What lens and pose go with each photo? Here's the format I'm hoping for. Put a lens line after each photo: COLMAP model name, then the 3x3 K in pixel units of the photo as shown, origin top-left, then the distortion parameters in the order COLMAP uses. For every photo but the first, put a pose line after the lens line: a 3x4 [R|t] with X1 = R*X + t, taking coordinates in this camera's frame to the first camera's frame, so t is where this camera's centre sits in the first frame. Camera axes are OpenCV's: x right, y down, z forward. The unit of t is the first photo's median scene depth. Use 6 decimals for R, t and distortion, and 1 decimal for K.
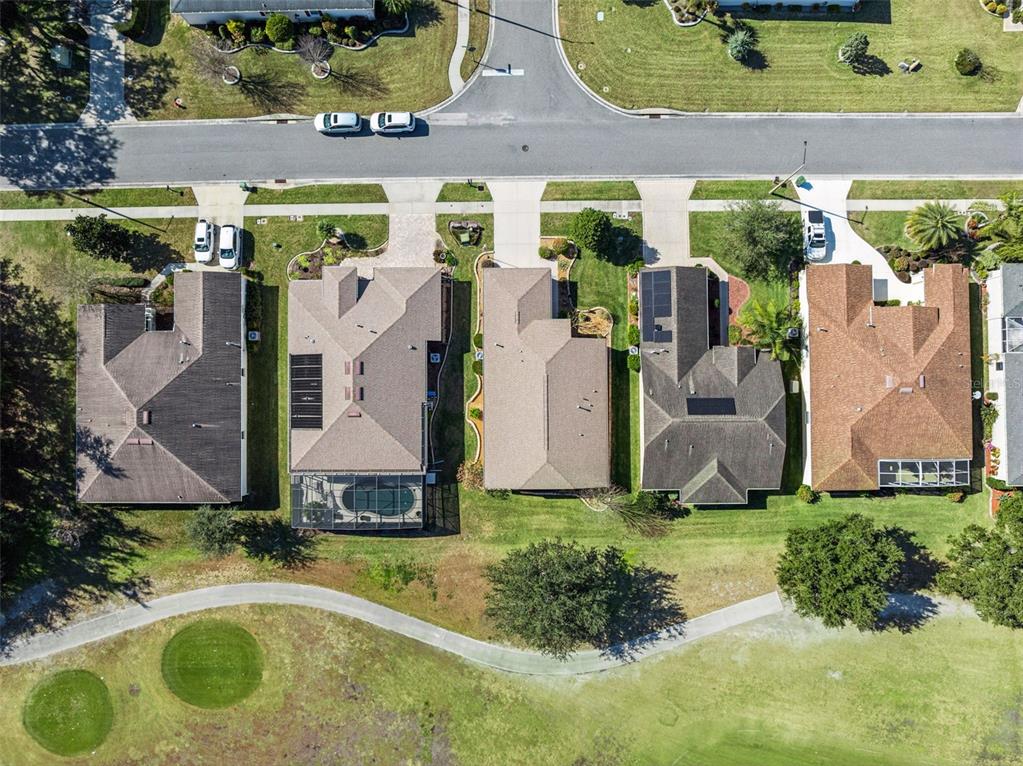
lens RADIAL K [[723.5, 0, 513.9], [0, 723.5, 389.0], [0, 0, 1]] dist [-0.041182, -0.004131]
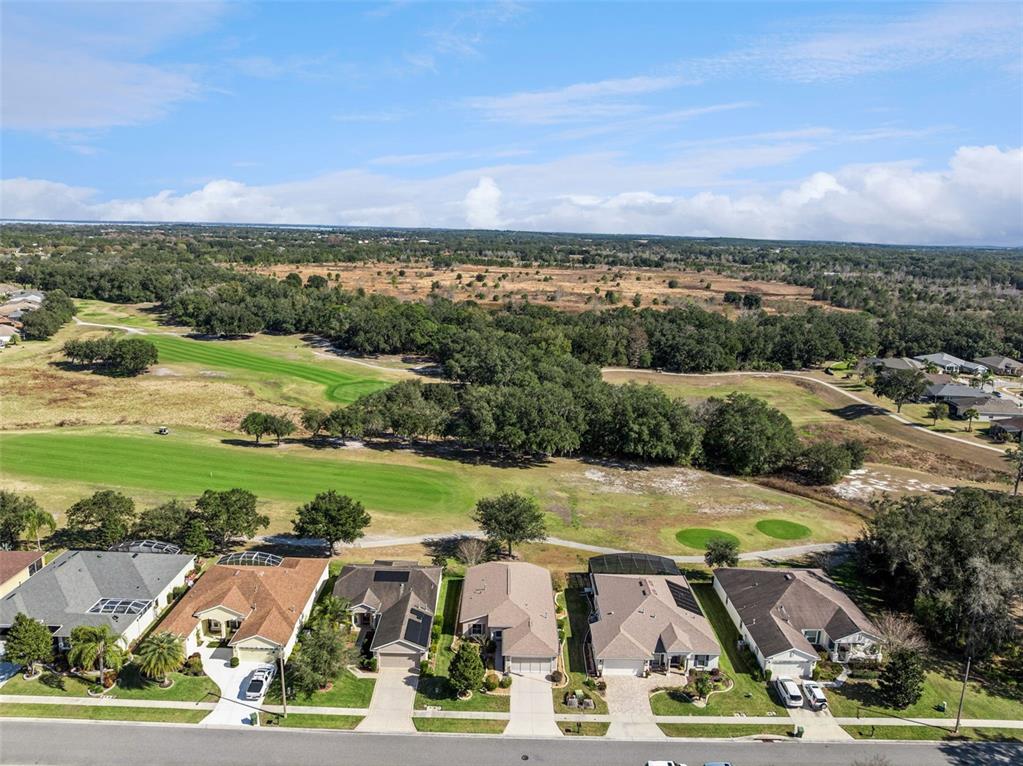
lens RADIAL K [[723.5, 0, 513.9], [0, 723.5, 389.0], [0, 0, 1]] dist [-0.041182, -0.004131]
pose [[-0.999713, -0.022798, -0.007364, 0.049989], [-0.002844, -0.192269, 0.981338, -1.193212], [-0.023788, 0.981077, 0.192149, 0.340199]]
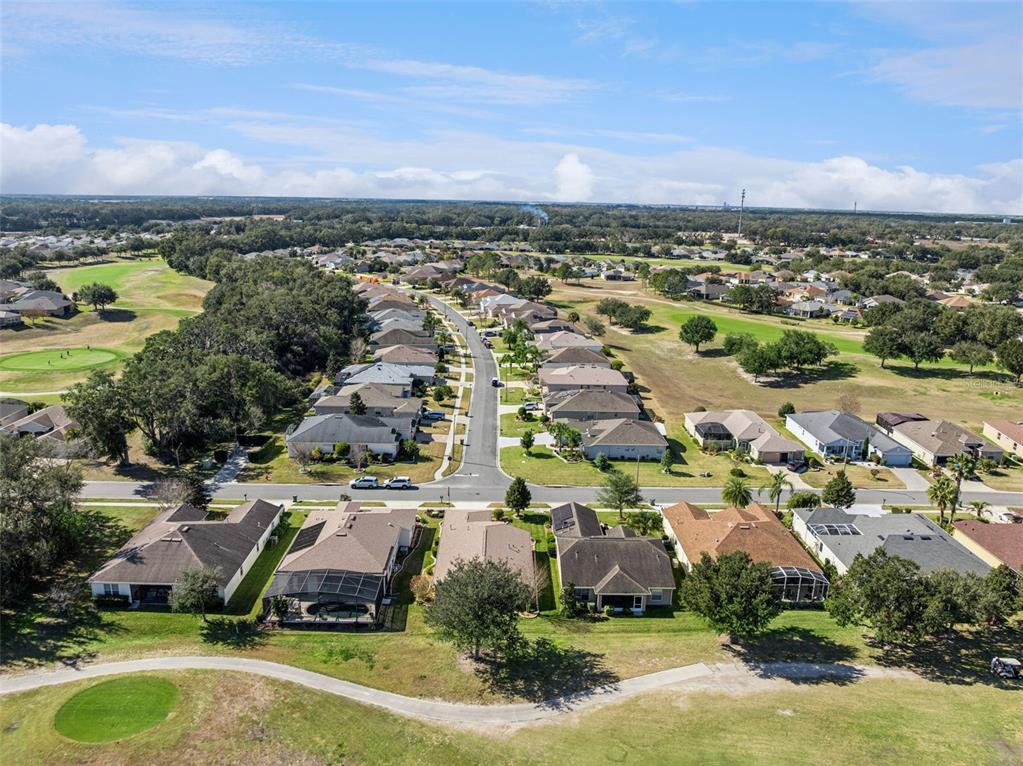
lens RADIAL K [[719.3, 0, 511.5], [0, 719.3, 383.0], [0, 0, 1]] dist [-0.035693, -0.000921]
pose [[0.999639, 0.024302, 0.011476, 0.067239], [0.004402, 0.273176, -0.961954, 1.153015], [-0.026512, 0.961657, 0.272970, 0.330266]]
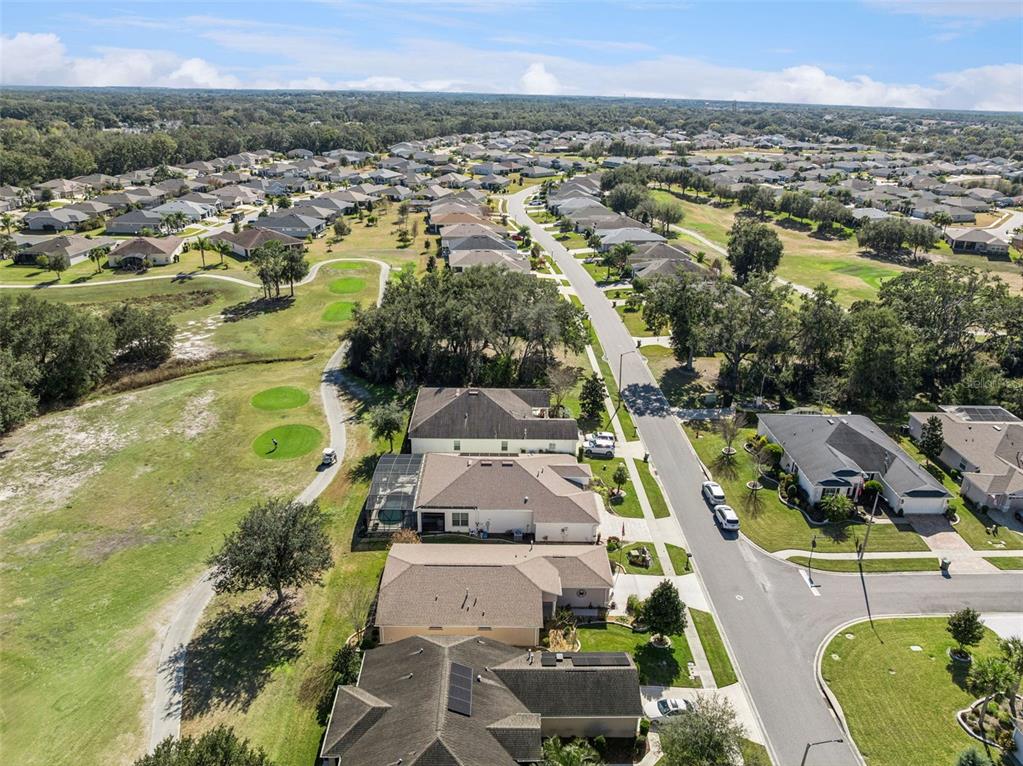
lens RADIAL K [[719.3, 0, 511.5], [0, 719.3, 383.0], [0, 0, 1]] dist [-0.035693, -0.000921]
pose [[0.009874, 0.384304, -0.923154, 0.794922], [-0.999943, 0.007464, -0.007588, -0.025647], [0.003974, 0.923176, 0.384356, 0.374072]]
